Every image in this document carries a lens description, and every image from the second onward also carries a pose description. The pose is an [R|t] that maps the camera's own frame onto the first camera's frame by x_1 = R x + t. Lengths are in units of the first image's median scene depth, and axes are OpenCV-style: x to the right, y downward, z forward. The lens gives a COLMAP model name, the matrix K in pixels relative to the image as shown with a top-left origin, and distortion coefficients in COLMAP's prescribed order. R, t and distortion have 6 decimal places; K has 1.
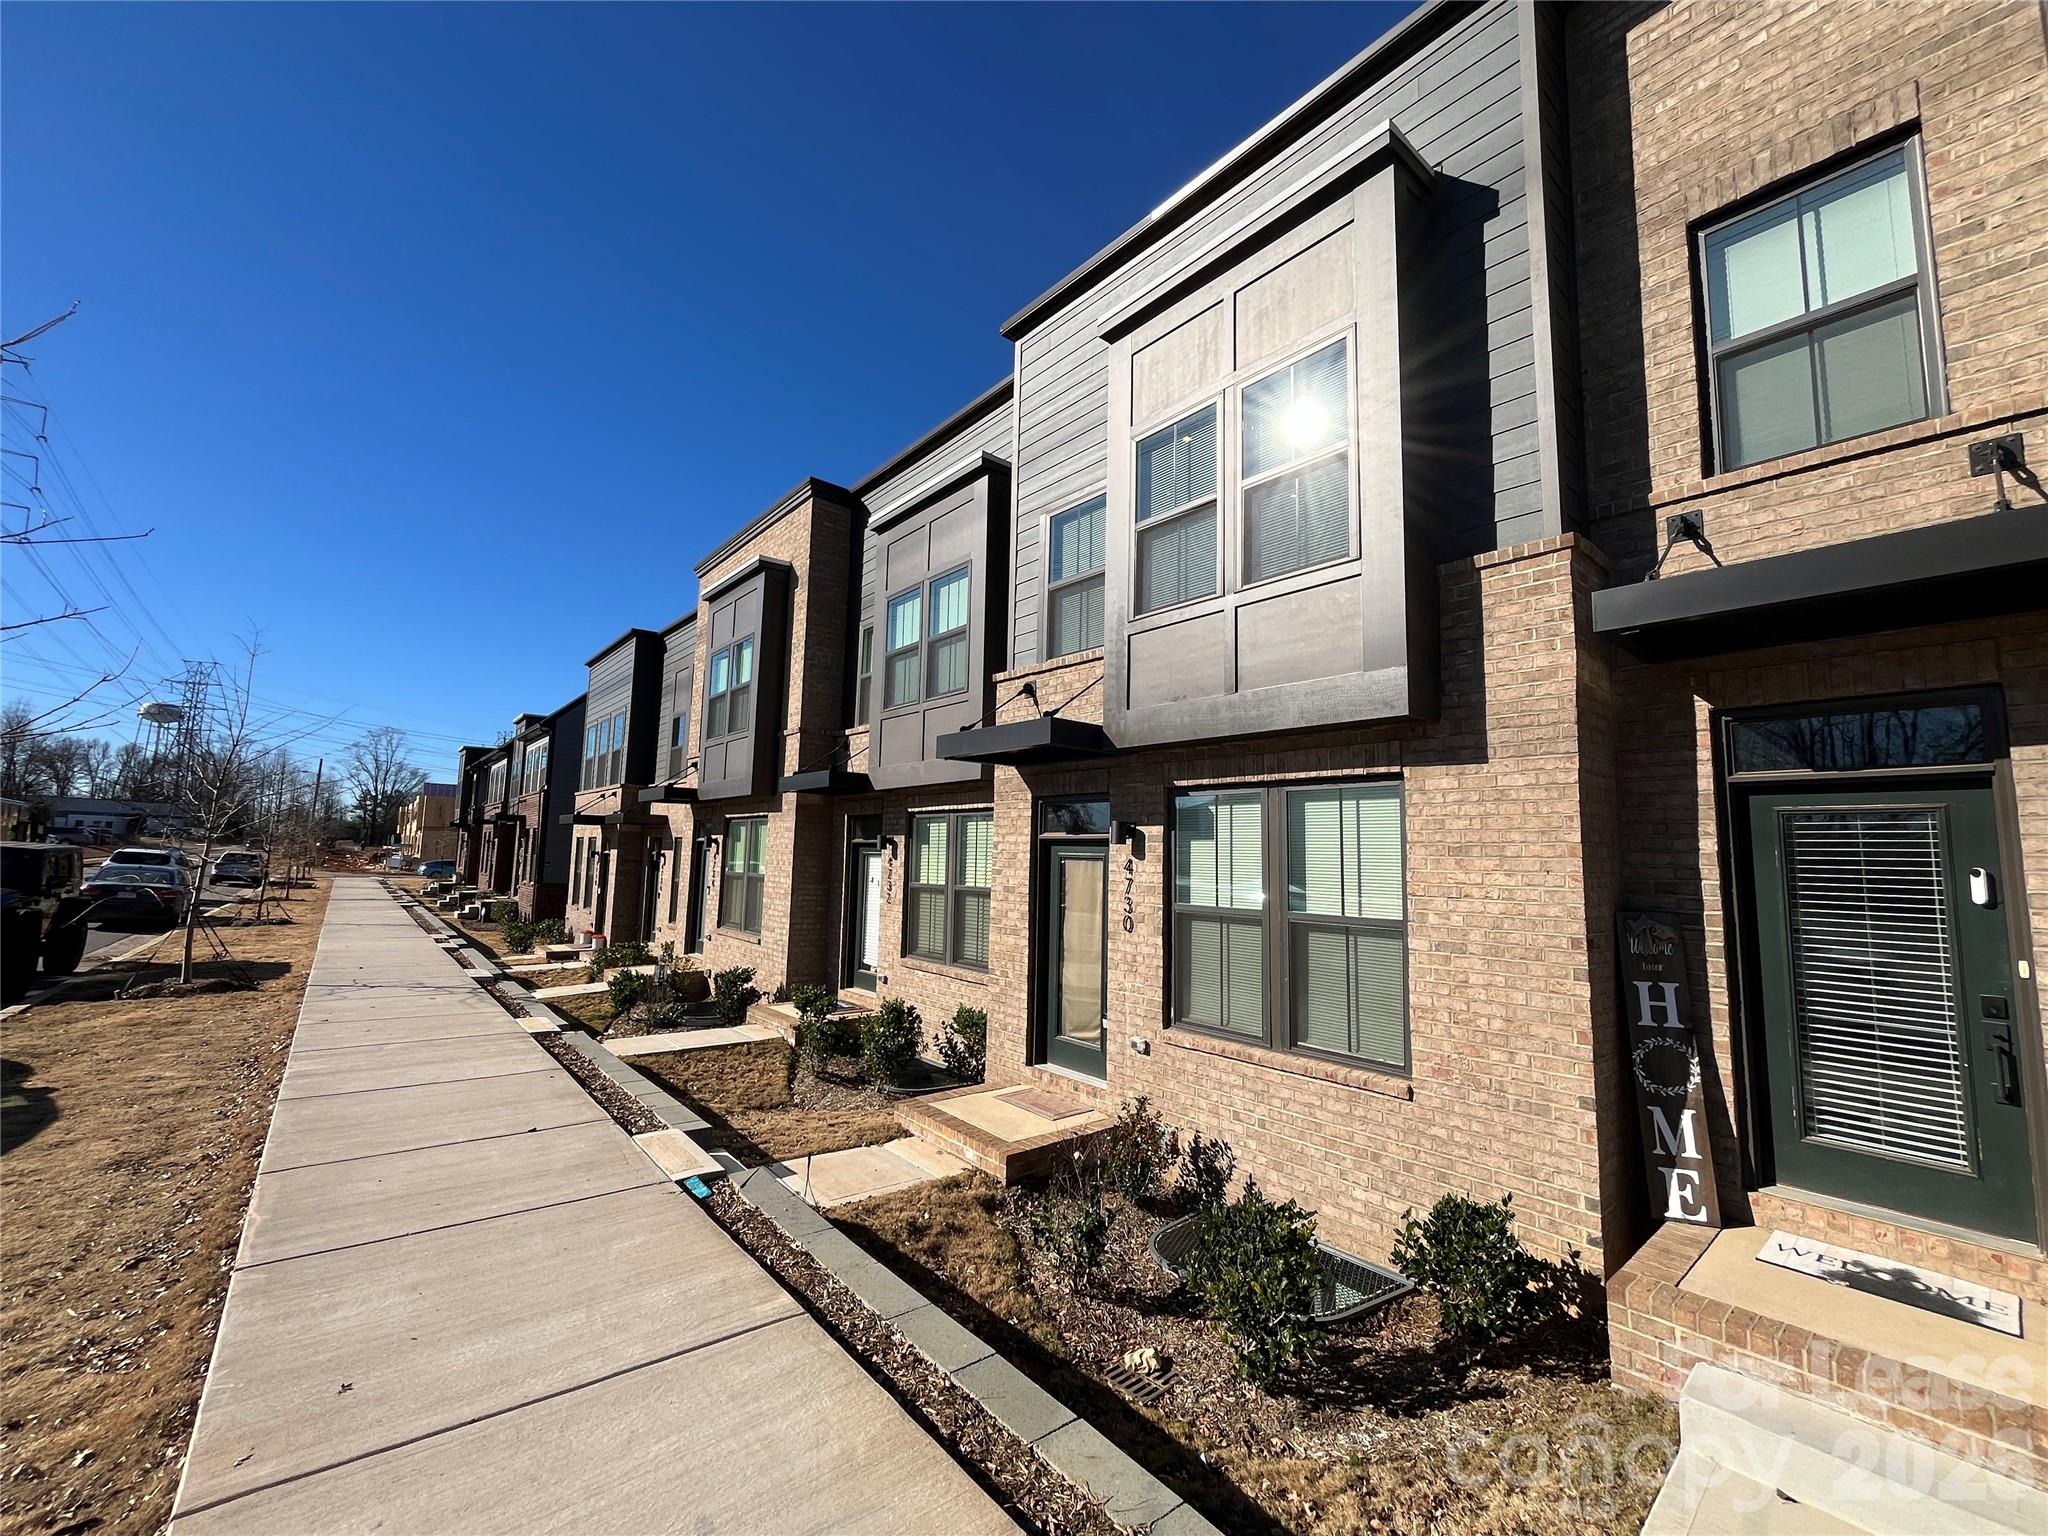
lens RADIAL K [[823.5, 0, 1021.5], [0, 823.5, 767.6], [0, 0, 1]] dist [-0.002911, -0.000381]
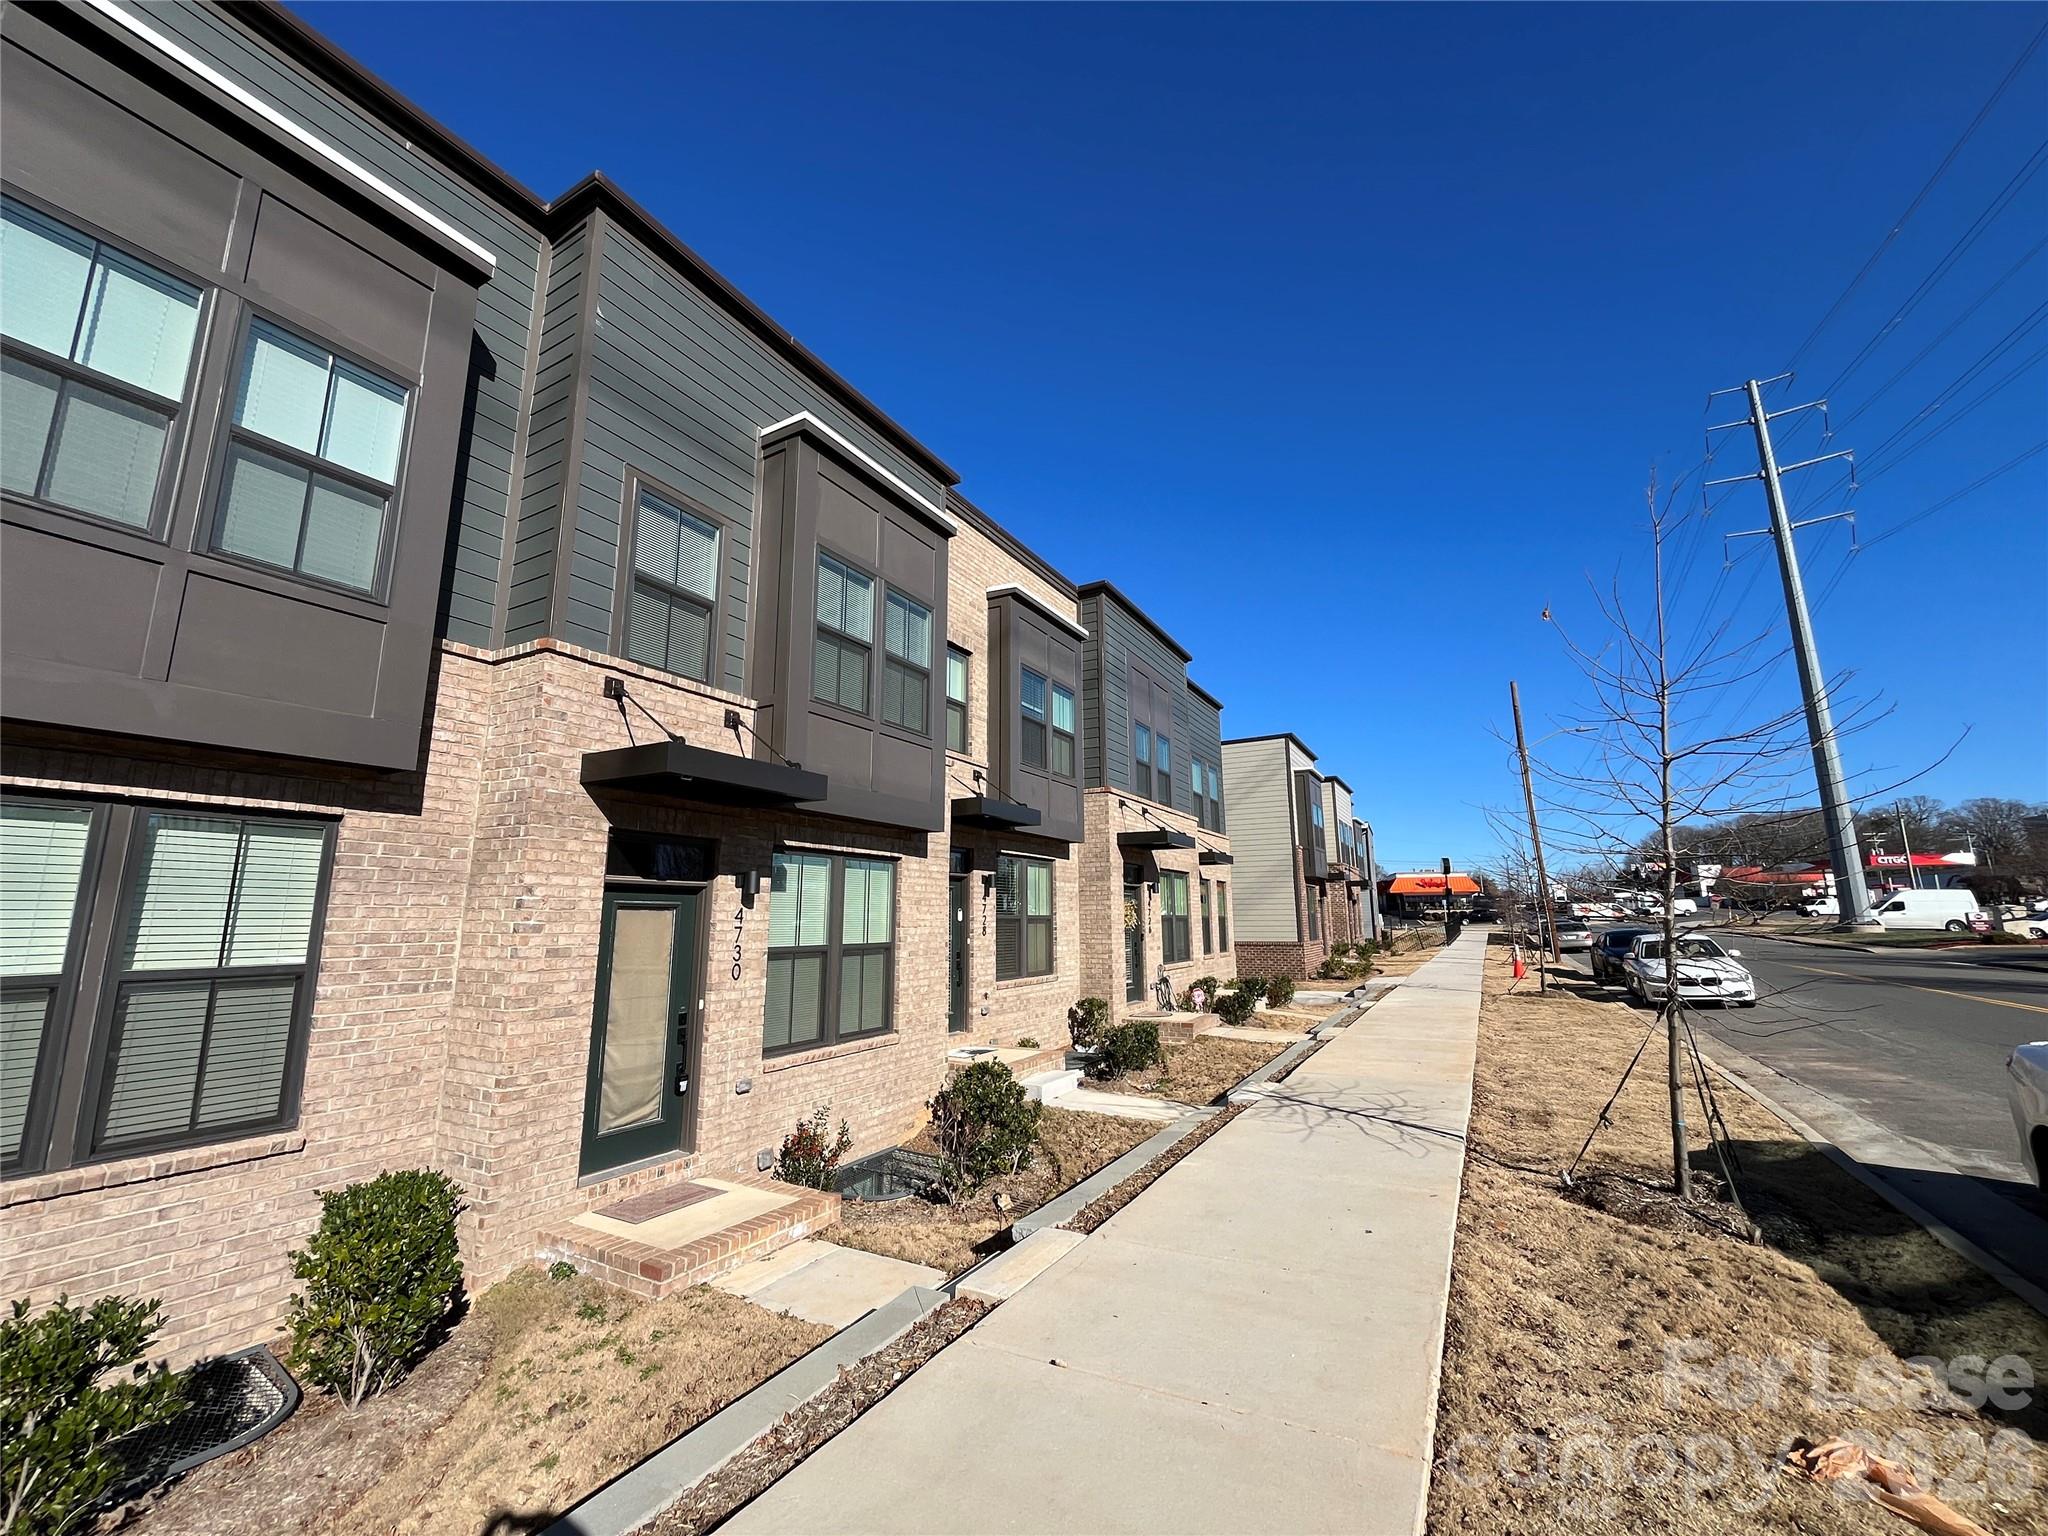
lens RADIAL K [[823.5, 0, 1021.5], [0, 823.5, 767.6], [0, 0, 1]] dist [-0.002911, -0.000381]
pose [[-0.364476, 0.147171, 0.919510, -1.021408], [-0.106273, 0.974407, -0.198082, 0.111005], [-0.925129, -0.169916, -0.339508, 1.101086]]
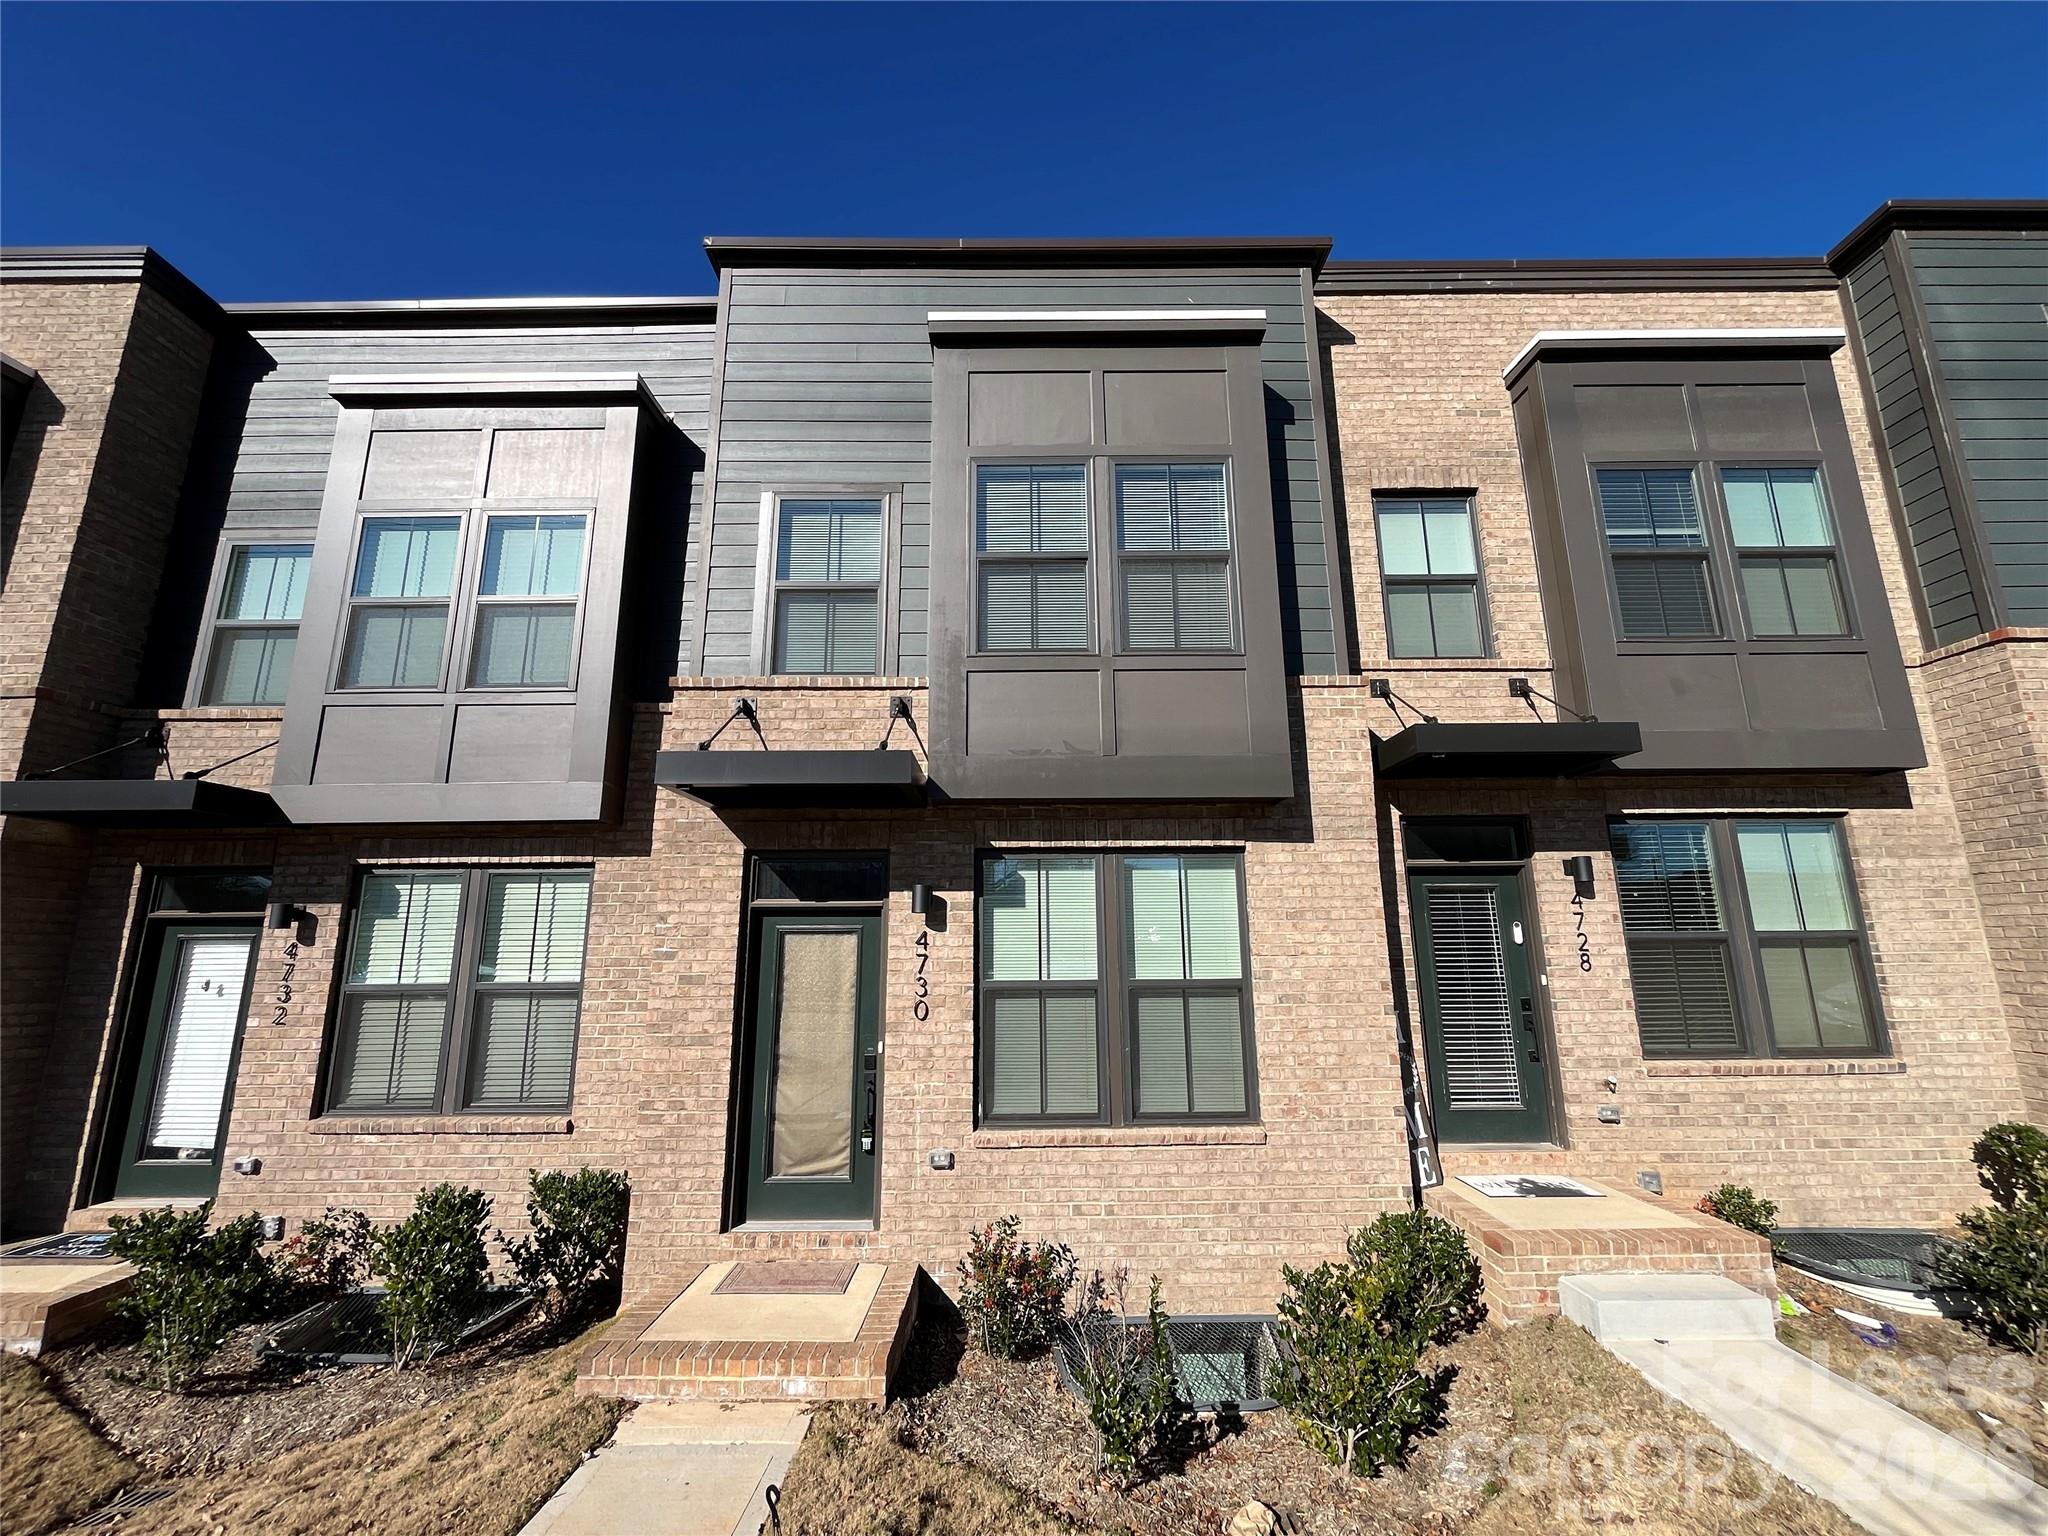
lens RADIAL K [[826.2, 0, 1020.8], [0, 826.2, 764.1], [0, 0, 1]] dist [-0.002076, -0.001021]
pose [[0.636286, 0.132902, 0.759919, -0.489153], [-0.061878, 0.990667, -0.121446, 0.040318], [-0.768967, 0.030253, 0.638572, 0.397279]]
